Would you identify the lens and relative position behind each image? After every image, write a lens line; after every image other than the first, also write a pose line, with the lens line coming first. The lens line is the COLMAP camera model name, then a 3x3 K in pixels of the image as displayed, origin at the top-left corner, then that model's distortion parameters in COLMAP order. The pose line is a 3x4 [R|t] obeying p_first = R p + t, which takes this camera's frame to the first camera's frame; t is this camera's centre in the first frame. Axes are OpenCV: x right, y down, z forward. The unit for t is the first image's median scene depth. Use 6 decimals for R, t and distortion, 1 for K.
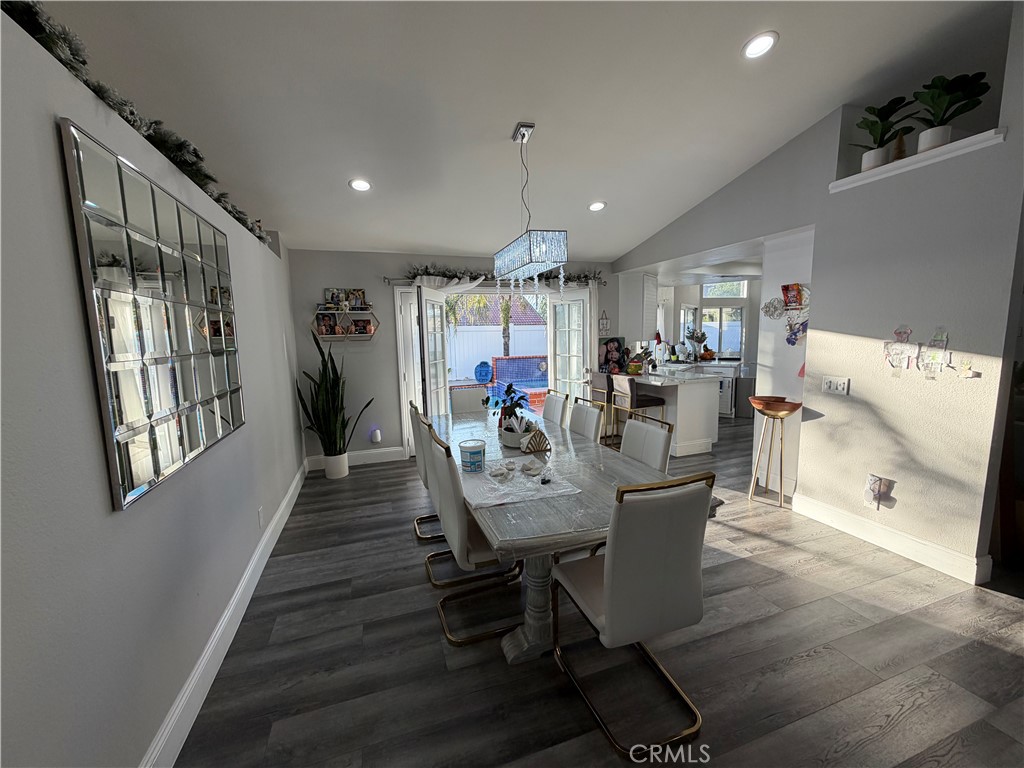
lens RADIAL K [[408.8, 0, 505.7], [0, 408.8, 383.2], [0, 0, 1]] dist [-0.000269, 0.000595]
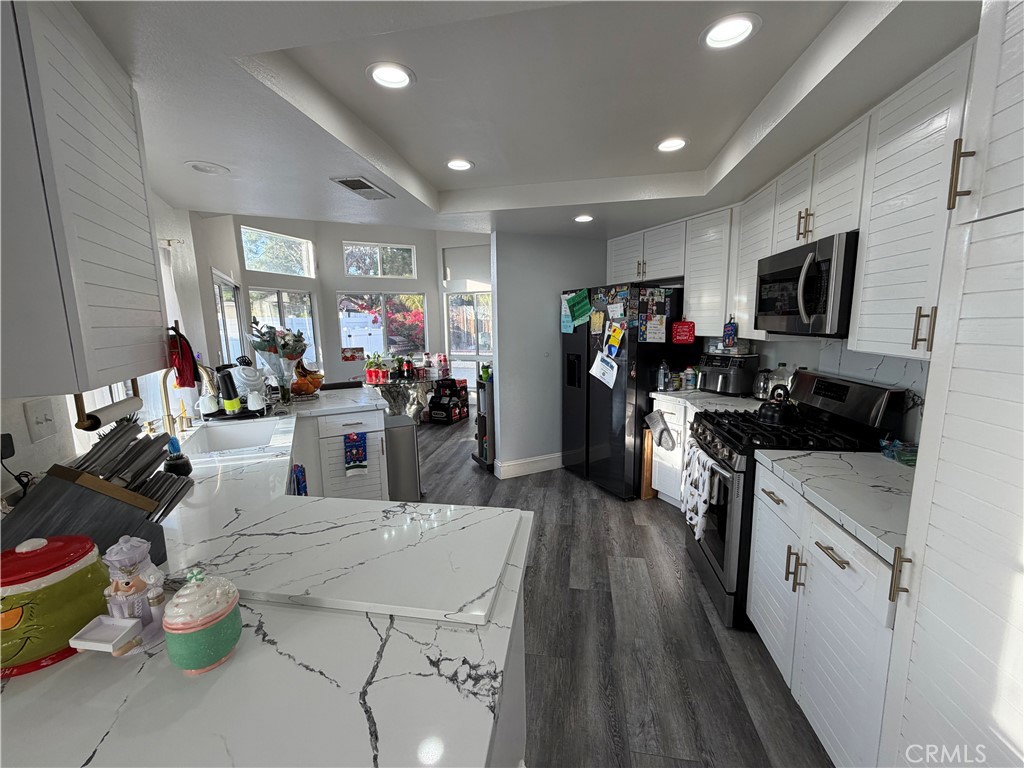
lens RADIAL K [[408.8, 0, 509.5], [0, 408.8, 391.2], [0, 0, 1]] dist [-0.000269, 0.000595]
pose [[0.475595, -0.135710, 0.869133, 0.217522], [0.120042, 0.988798, 0.088708, -0.076889], [-0.871435, 0.062143, 0.486558, 0.612885]]
